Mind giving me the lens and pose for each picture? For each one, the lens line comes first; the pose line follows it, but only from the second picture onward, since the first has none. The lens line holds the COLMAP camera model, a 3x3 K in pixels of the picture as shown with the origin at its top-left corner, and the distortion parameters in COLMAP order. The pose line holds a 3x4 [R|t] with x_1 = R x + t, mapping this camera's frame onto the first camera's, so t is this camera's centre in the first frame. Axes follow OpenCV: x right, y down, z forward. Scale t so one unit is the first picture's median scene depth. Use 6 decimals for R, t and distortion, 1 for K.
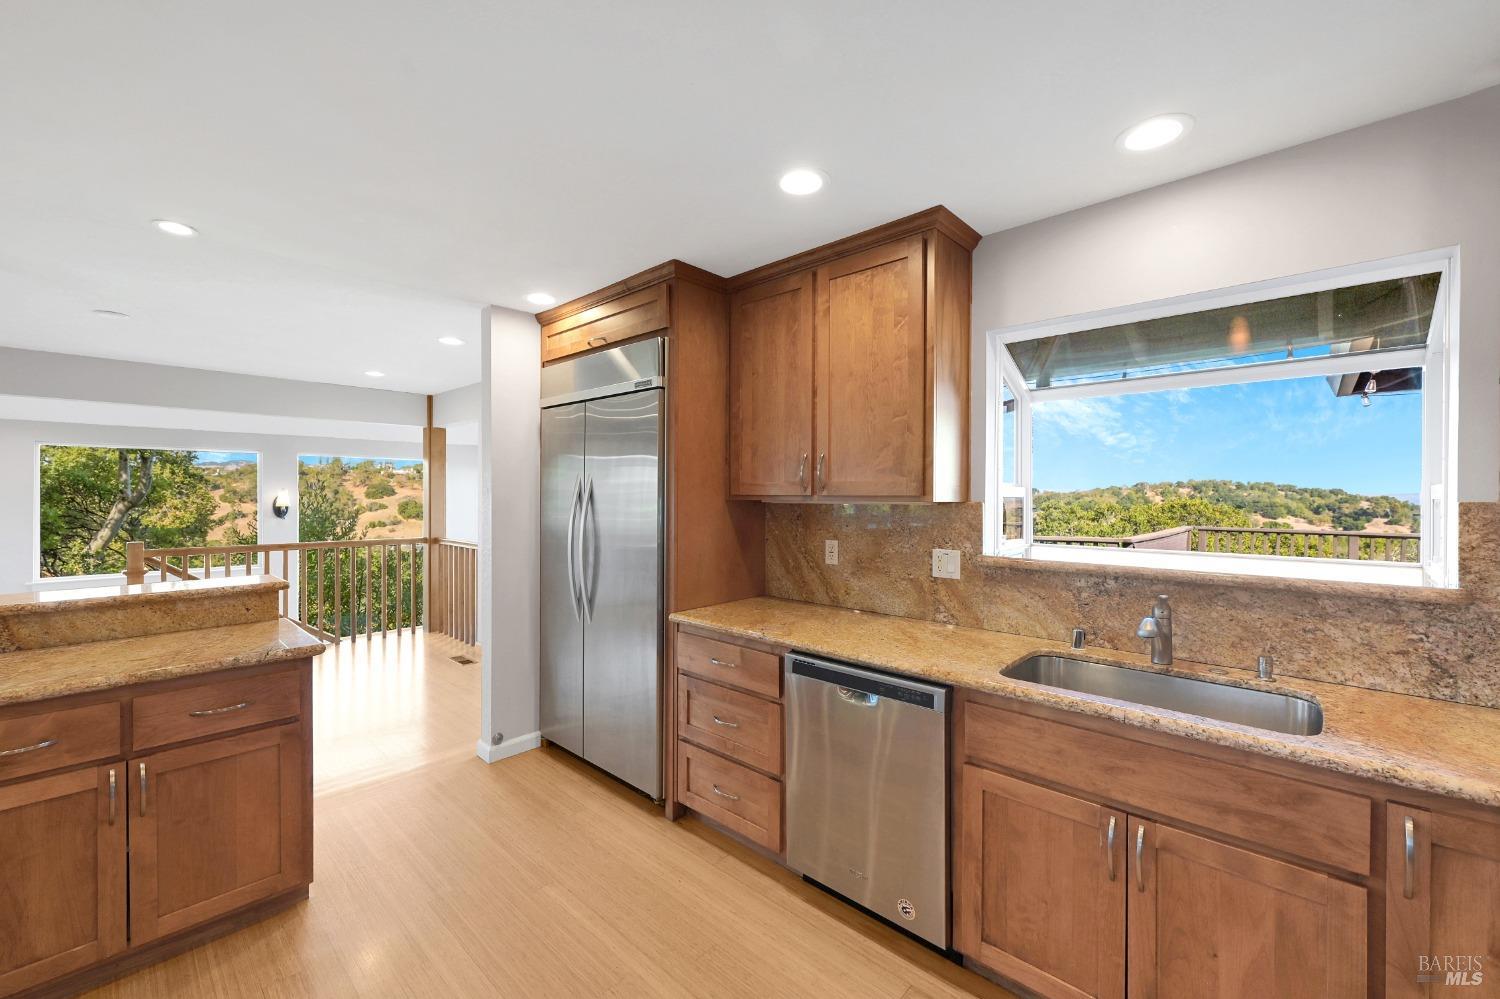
lens RADIAL K [[605.2, 0, 736.6], [0, 605.2, 504.6], [0, 0, 1]] dist [-0.001155, -0.000203]
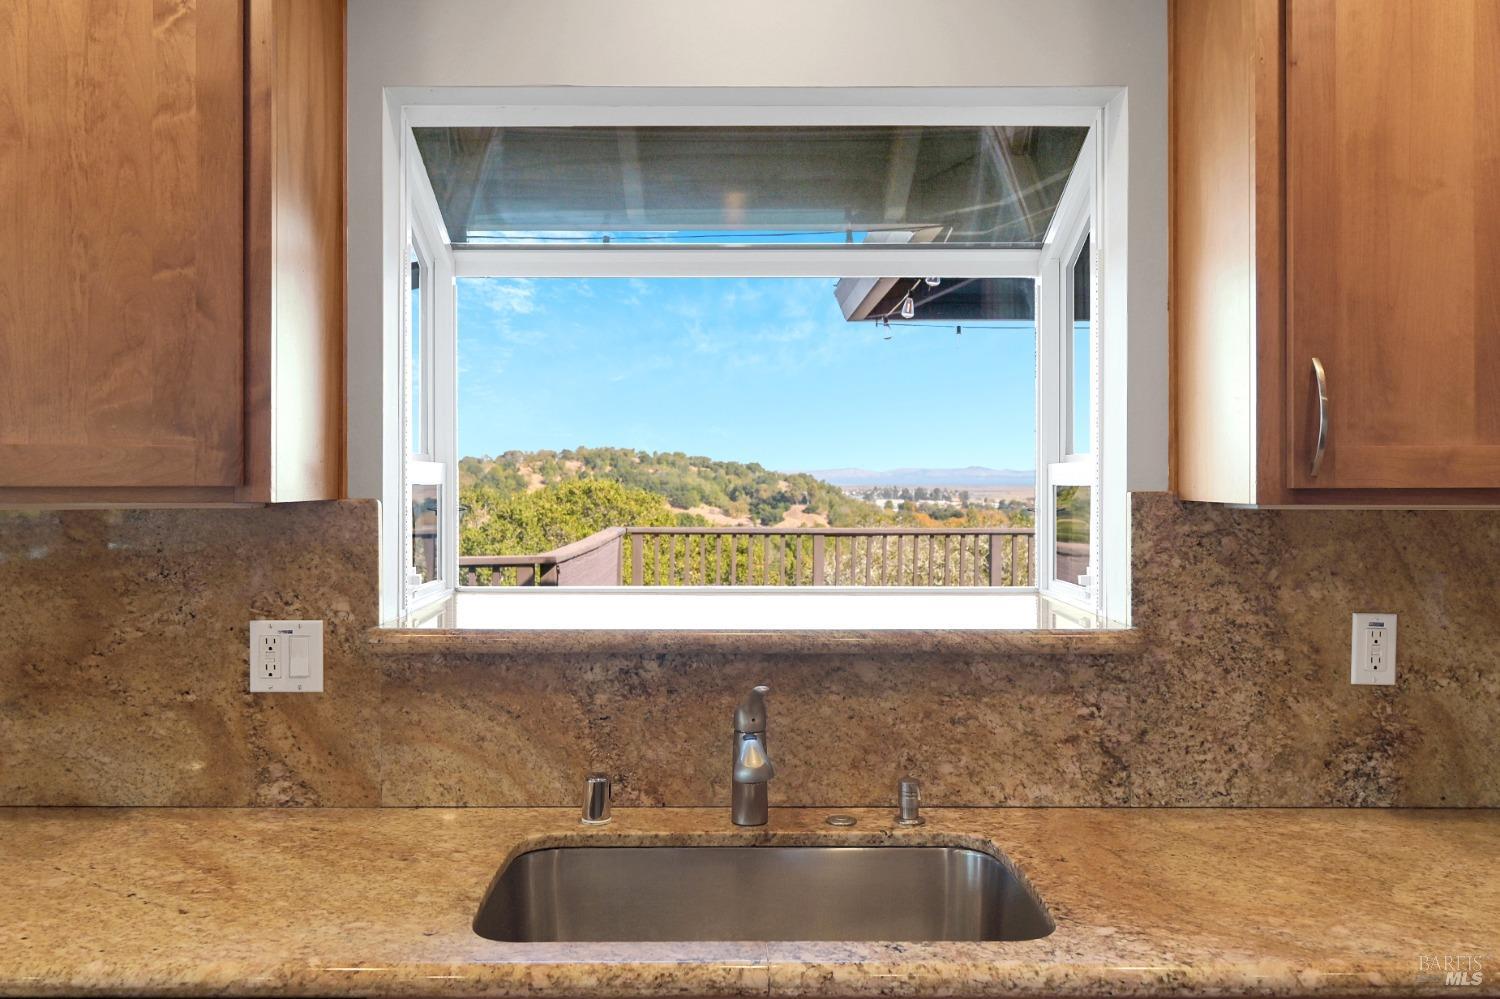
lens RADIAL K [[1156.7, 0, 644.1], [0, 1156.7, 476.3], [0, 0, 1]] dist [-0.003538, -0.002154]
pose [[0.719828, -0.006431, 0.694122, -0.009772], [0.013581, 0.999896, -0.004820, -0.013906], [-0.694019, 0.012896, 0.719841, 0.314832]]
